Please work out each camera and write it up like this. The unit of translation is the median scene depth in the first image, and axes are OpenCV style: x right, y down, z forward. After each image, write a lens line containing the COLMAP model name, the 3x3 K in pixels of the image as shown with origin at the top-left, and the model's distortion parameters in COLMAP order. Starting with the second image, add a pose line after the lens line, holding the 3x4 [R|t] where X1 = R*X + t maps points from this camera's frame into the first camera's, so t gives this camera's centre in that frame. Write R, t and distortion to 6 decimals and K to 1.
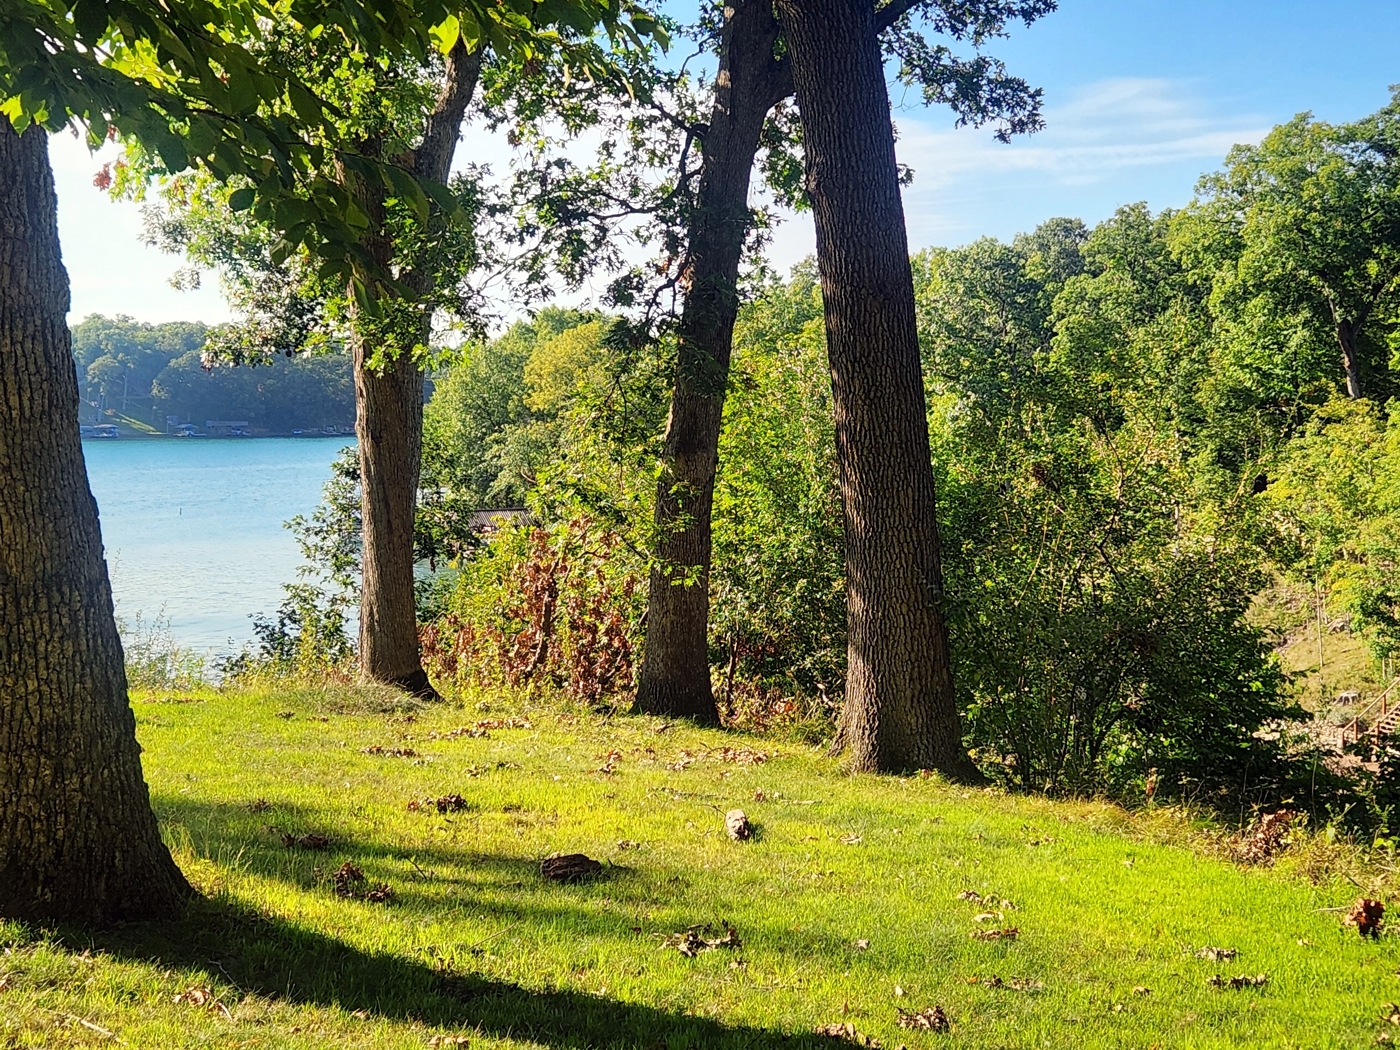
lens RADIAL K [[939.1, 0, 700.0], [0, 939.1, 525.0], [0, 0, 1]] dist [-0.000156, -0.000036]
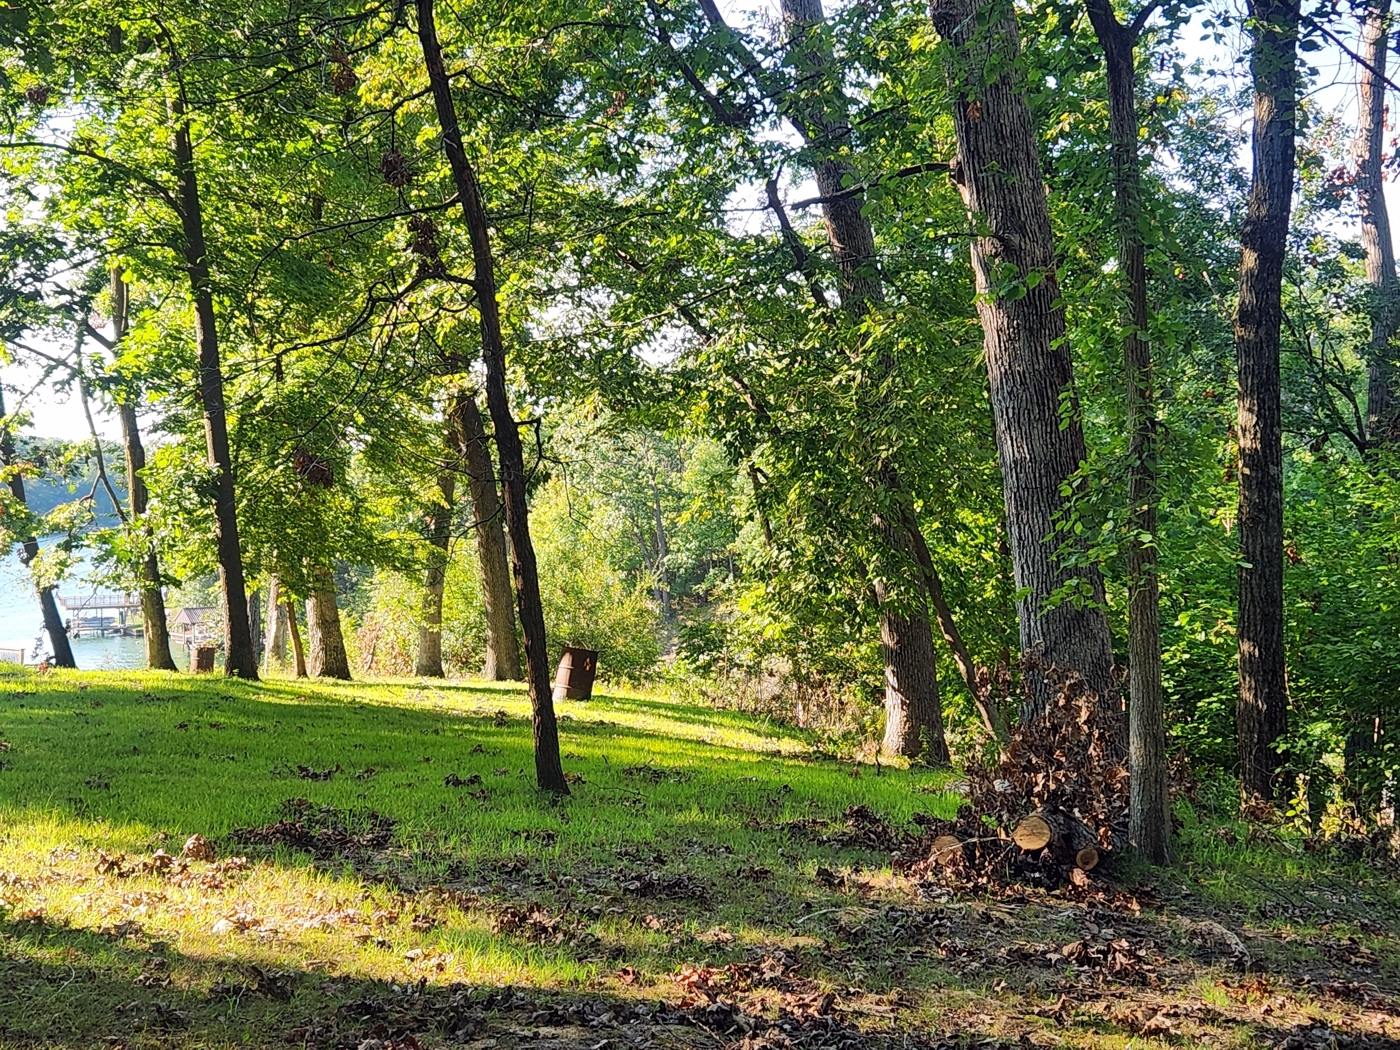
lens RADIAL K [[939.1, 0, 700.0], [0, 939.1, 525.0], [0, 0, 1]] dist [-0.000156, -0.000036]
pose [[0.945669, 0.000961, 0.325130, -0.166284], [0.030899, 0.995204, -0.092814, 0.029737], [-0.323659, 0.097818, 0.941104, -1.836878]]
